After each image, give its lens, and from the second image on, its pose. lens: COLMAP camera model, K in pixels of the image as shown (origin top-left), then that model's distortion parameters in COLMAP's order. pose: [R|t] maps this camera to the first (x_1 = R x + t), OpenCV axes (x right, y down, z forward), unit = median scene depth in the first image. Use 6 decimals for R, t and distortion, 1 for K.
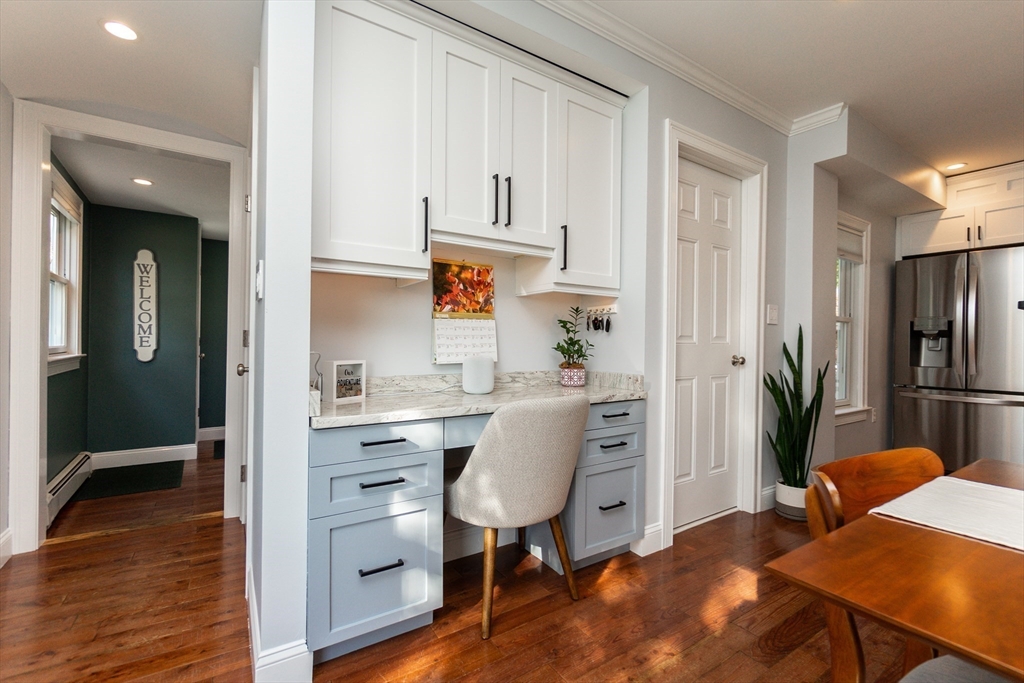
lens RADIAL K [[449.2, 0, 519.3], [0, 449.2, 339.7], [0, 0, 1]] dist [-0.001889, 0.000171]
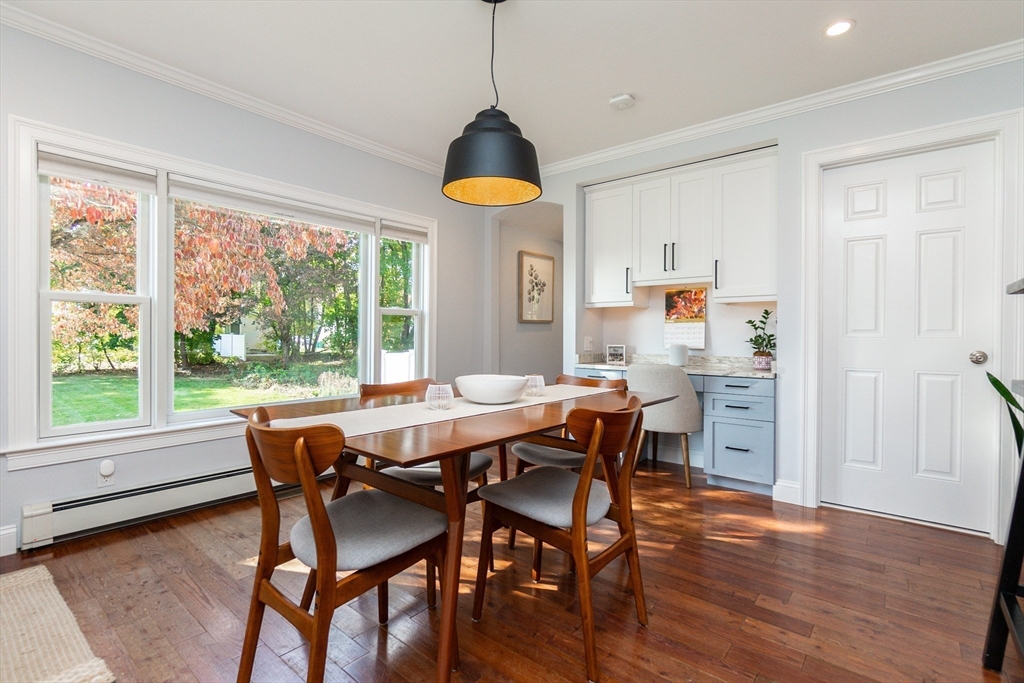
lens RADIAL K [[481.5, 0, 512.0], [0, 481.5, 341.5], [0, 0, 1]] dist [-0.003758, -0.000468]
pose [[0.290325, 0.007065, -0.956902, 1.386070], [0.000567, 0.999971, 0.007555, 0.010317], [0.956928, -0.002736, 0.290313, -0.134457]]
